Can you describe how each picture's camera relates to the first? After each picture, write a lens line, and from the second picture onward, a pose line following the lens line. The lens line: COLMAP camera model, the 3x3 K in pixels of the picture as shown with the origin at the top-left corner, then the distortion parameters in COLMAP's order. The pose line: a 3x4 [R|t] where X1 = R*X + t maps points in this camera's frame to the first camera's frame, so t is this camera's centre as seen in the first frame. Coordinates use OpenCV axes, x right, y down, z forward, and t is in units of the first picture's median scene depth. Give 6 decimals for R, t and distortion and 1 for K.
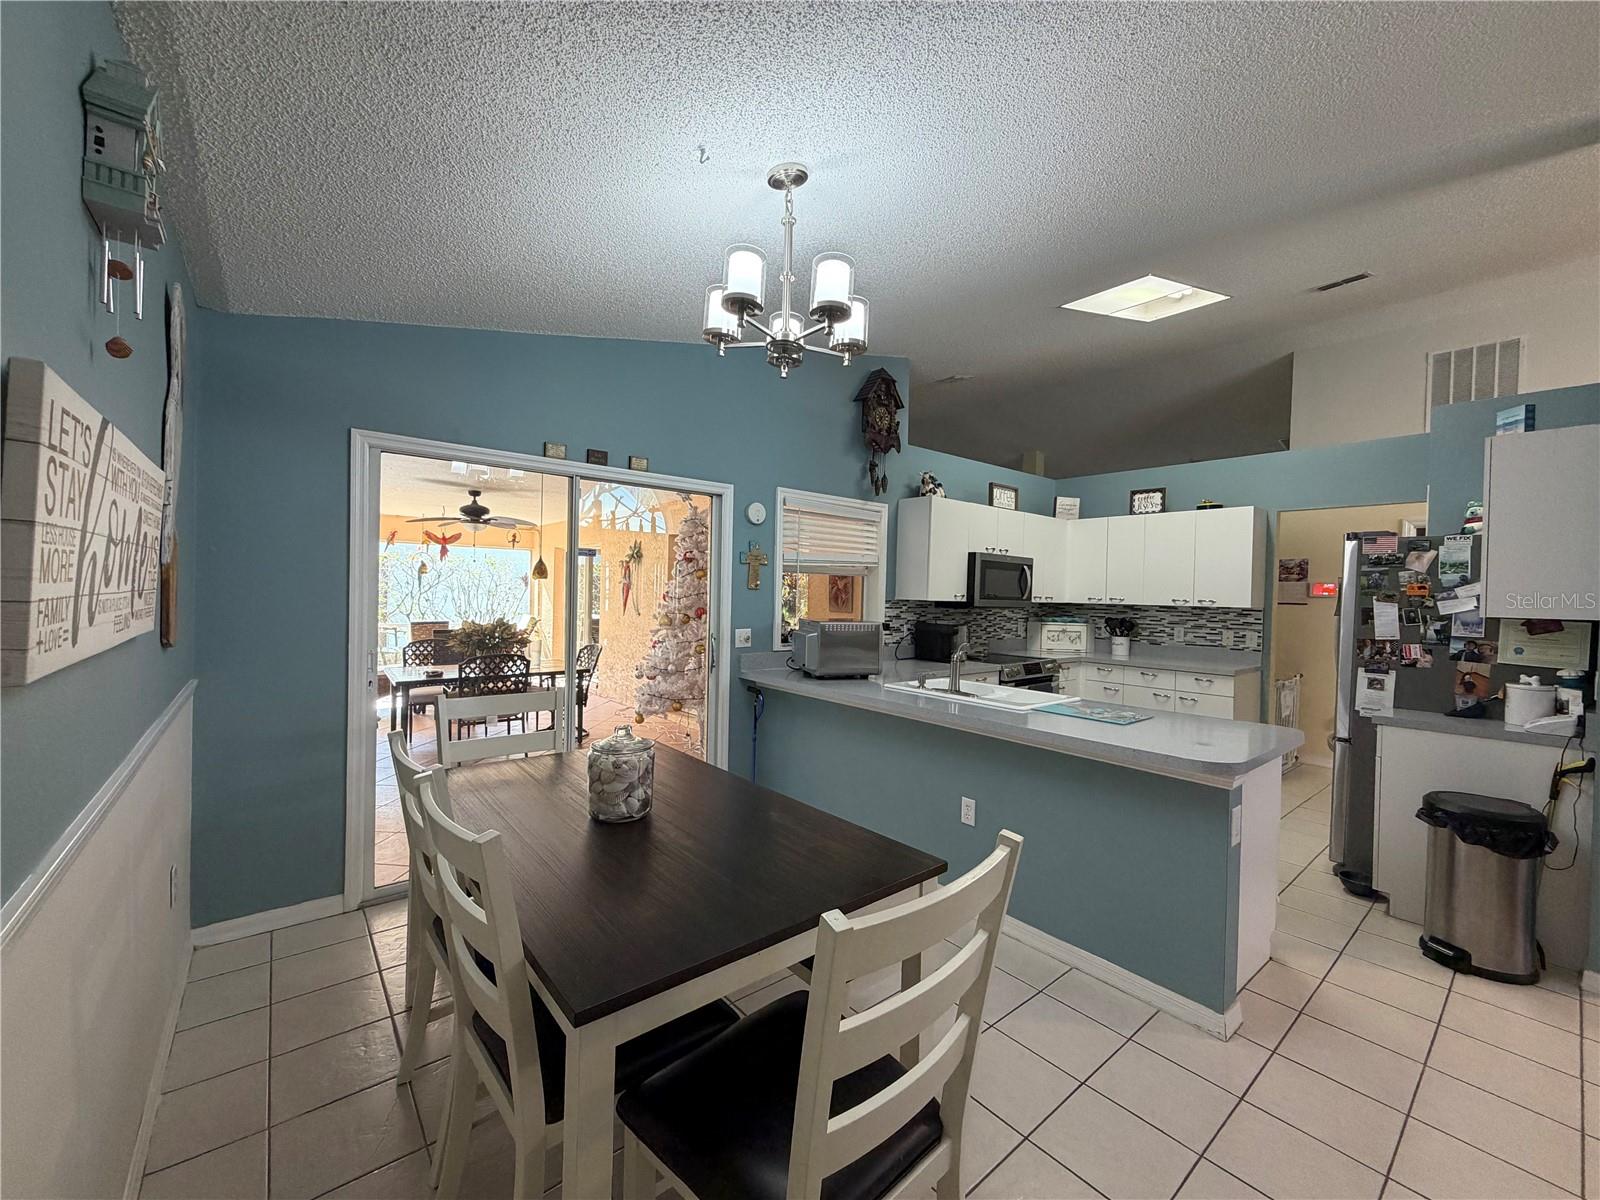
lens RADIAL K [[636.1, 0, 793.6], [0, 636.1, 600.5], [0, 0, 1]] dist [-0.000964, 0.000072]
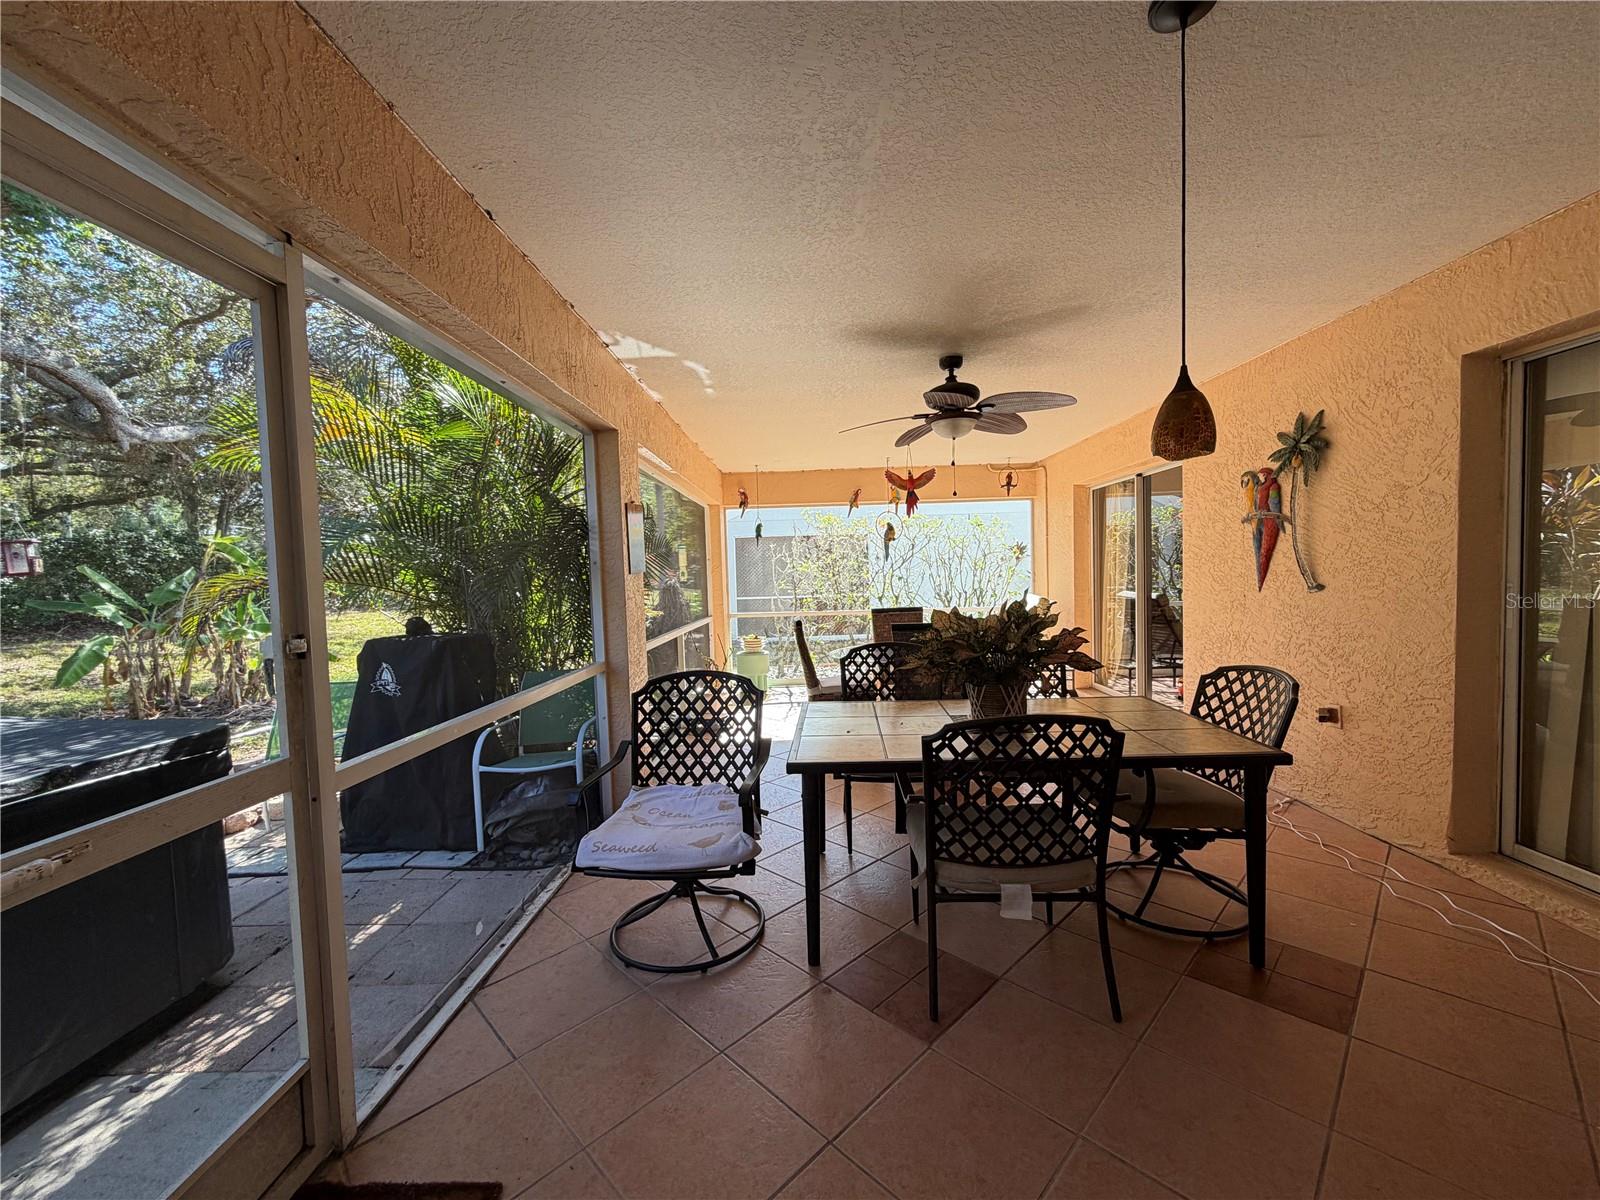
lens RADIAL K [[636.1, 0, 793.6], [0, 636.1, 600.5], [0, 0, 1]] dist [-0.000964, 0.000072]
pose [[0.752684, -0.015794, -0.658193, -0.362577], [0.035215, 0.999247, 0.016293, 0.018575], [0.657440, -0.035442, 0.752673, 0.723733]]
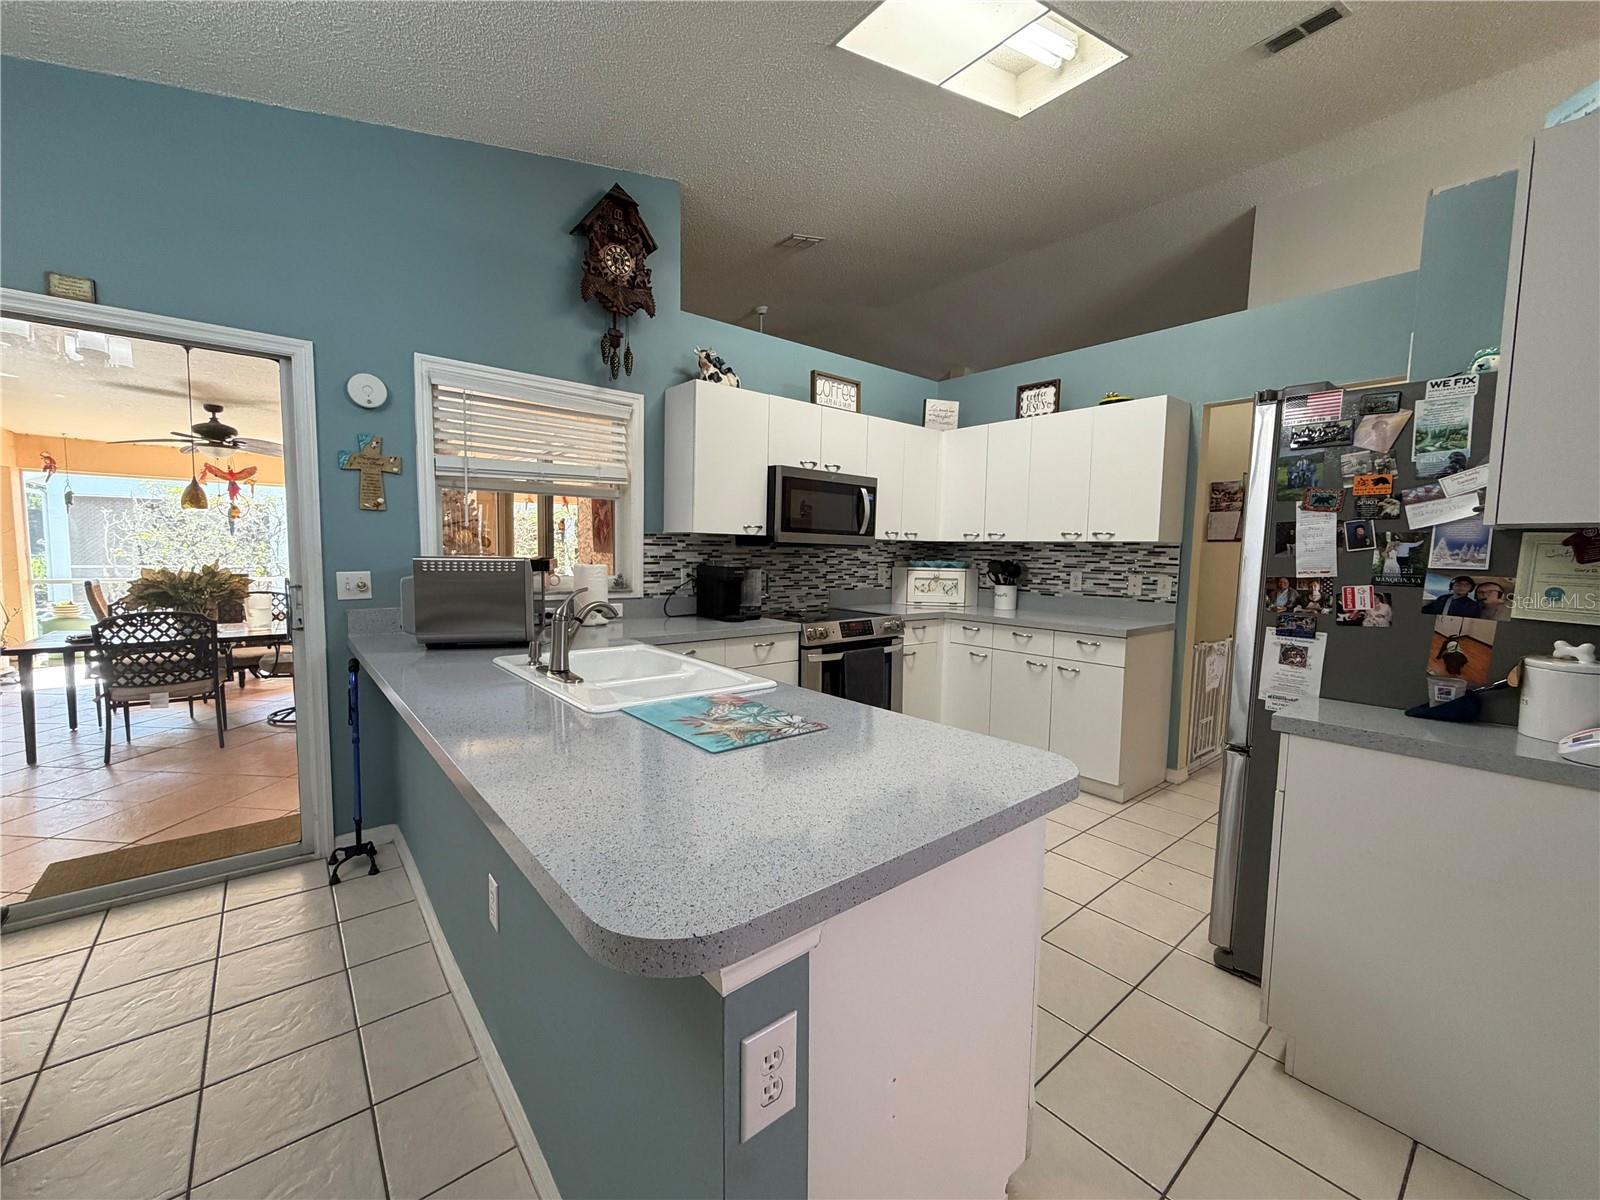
lens RADIAL K [[636.1, 0, 793.6], [0, 636.1, 600.5], [0, 0, 1]] dist [-0.000964, 0.000072]
pose [[0.999987, -0.004814, 0.001464, 0.299604], [0.004706, 0.997757, 0.066782, 0.026812], [-0.001782, -0.066774, 0.997767, 0.278463]]
